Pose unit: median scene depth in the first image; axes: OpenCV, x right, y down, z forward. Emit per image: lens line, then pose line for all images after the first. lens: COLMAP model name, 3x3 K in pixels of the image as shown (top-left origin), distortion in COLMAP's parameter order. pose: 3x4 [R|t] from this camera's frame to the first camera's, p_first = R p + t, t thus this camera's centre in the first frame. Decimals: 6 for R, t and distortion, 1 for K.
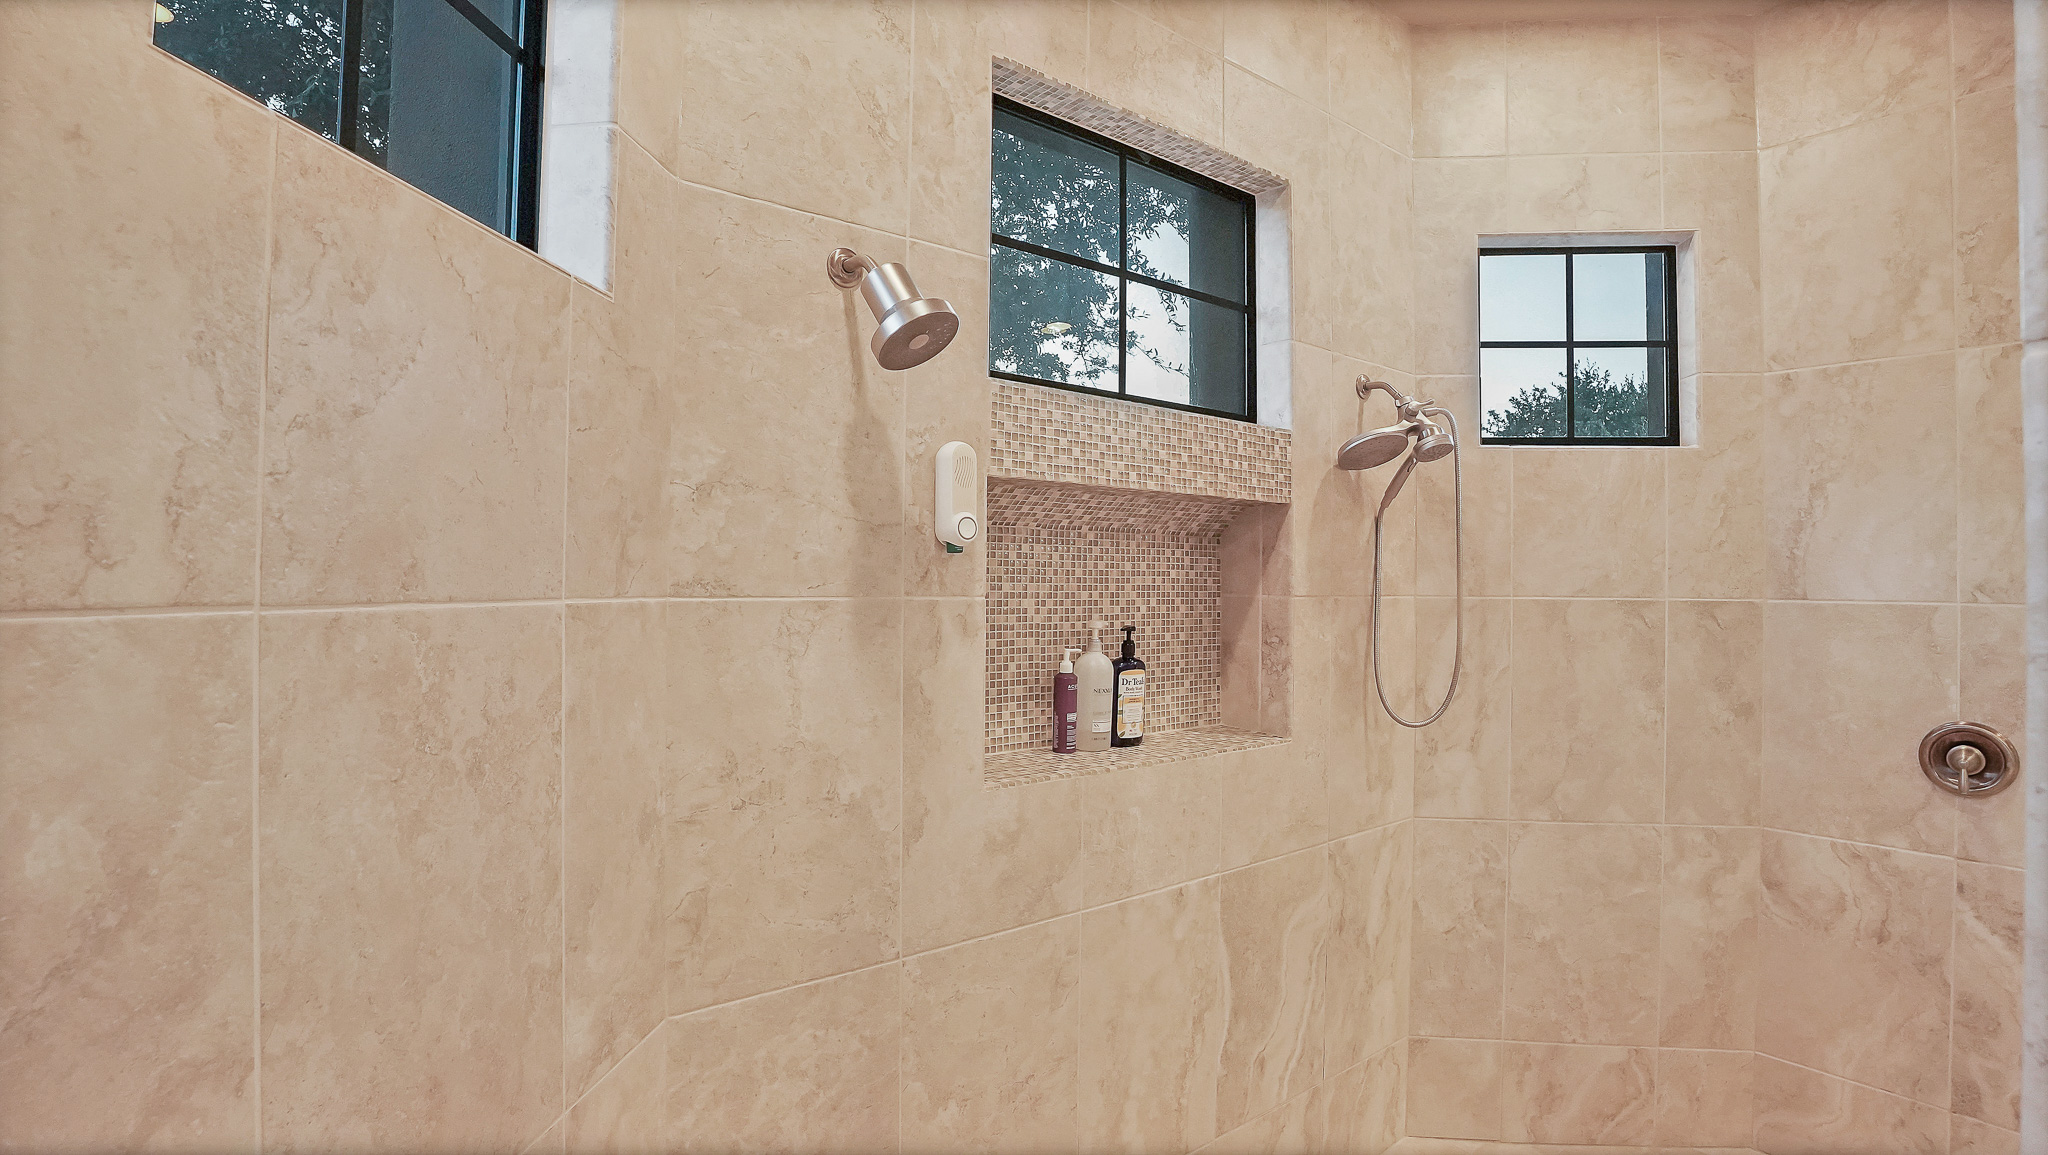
lens RADIAL K [[968.6, 0, 1024.7], [0, 968.6, 574.4], [0, 0, 1]] dist [-0.072748, 0.021067]
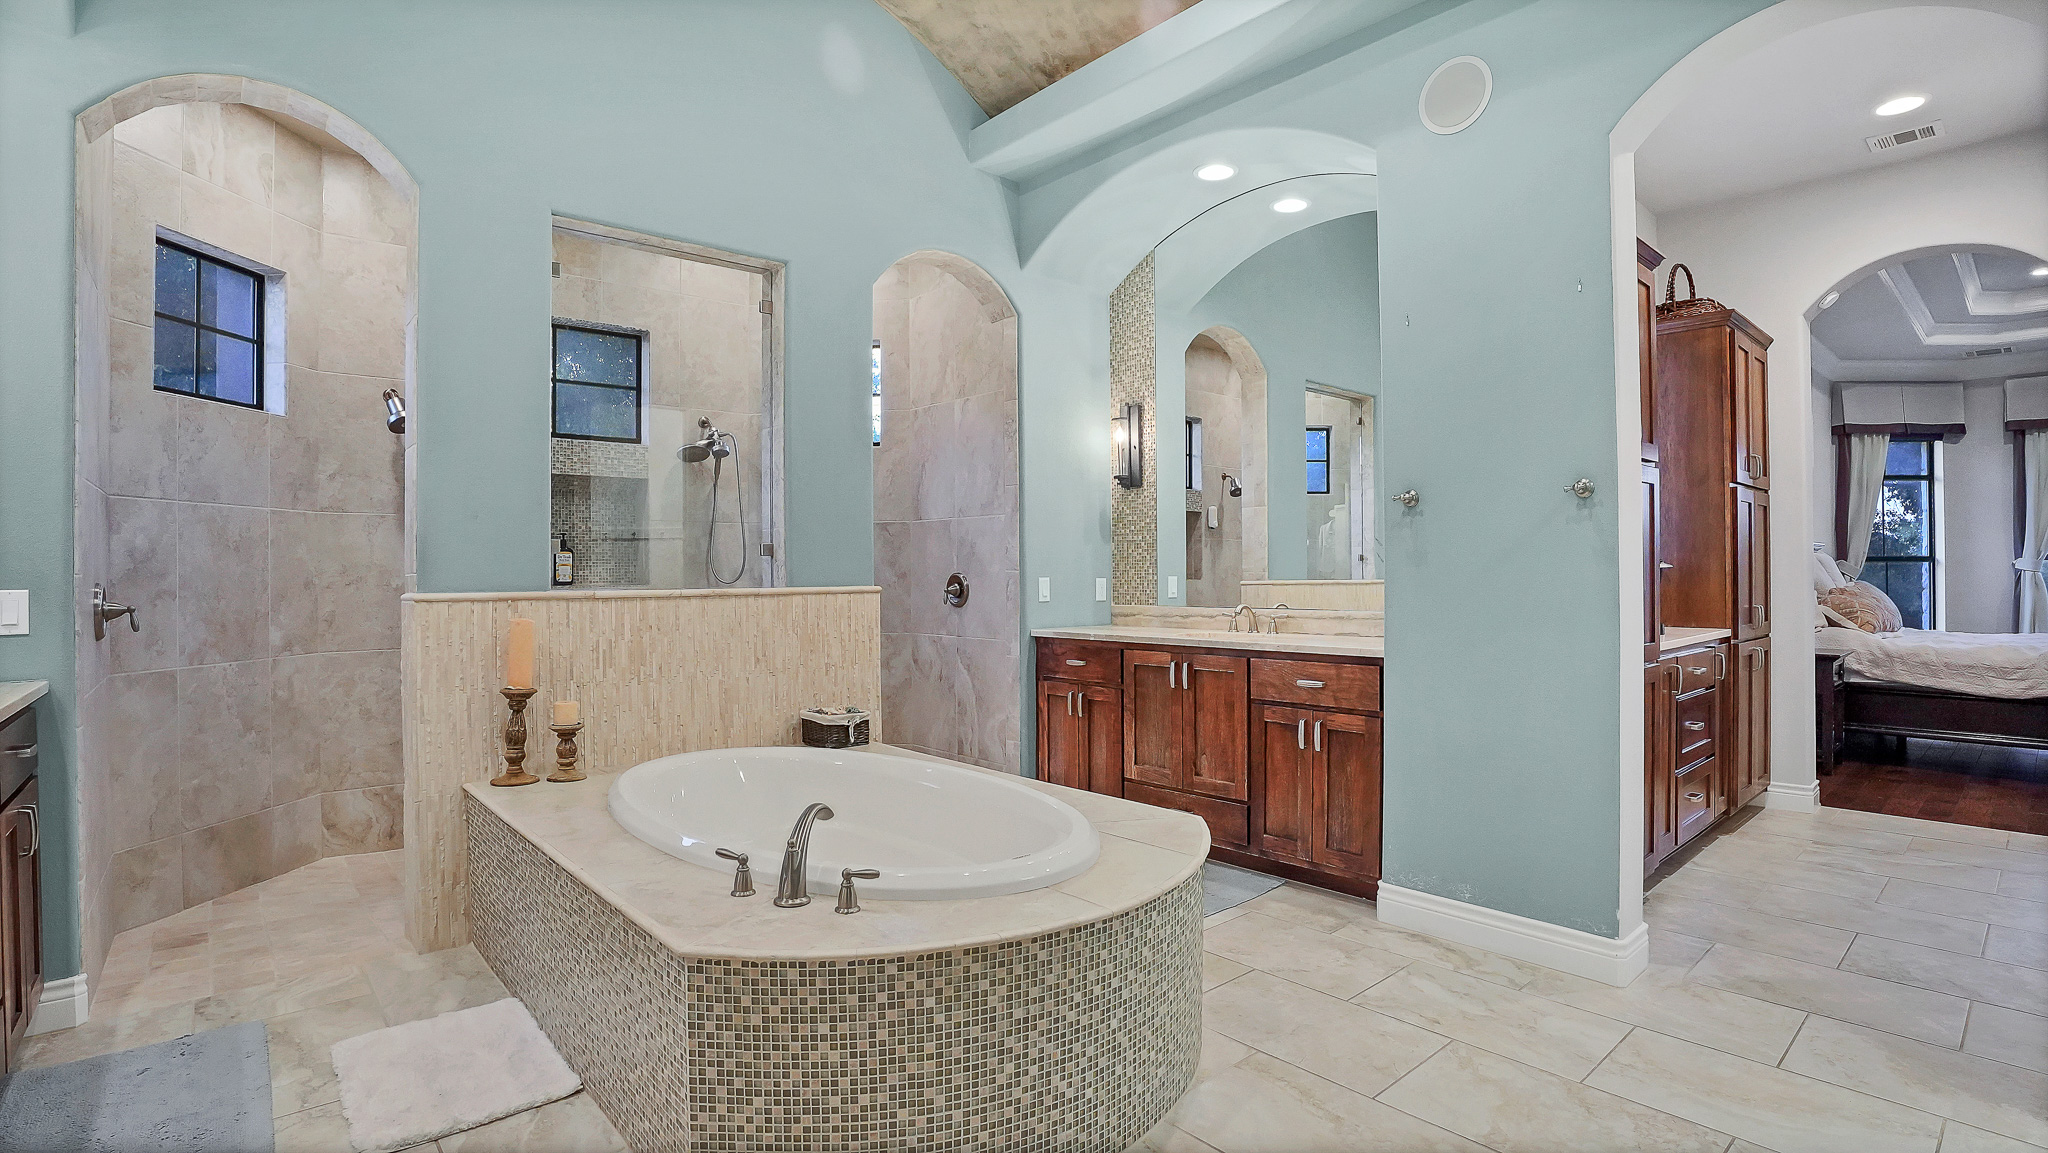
lens RADIAL K [[968.6, 0, 1024.7], [0, 968.6, 573.4], [0, 0, 1]] dist [-0.072748, 0.021067]
pose [[0.998555, -0.016540, 0.051140, 1.642821], [0.015963, 0.999805, 0.011659, 0.211875], [-0.051323, -0.010826, 0.998623, -1.990636]]
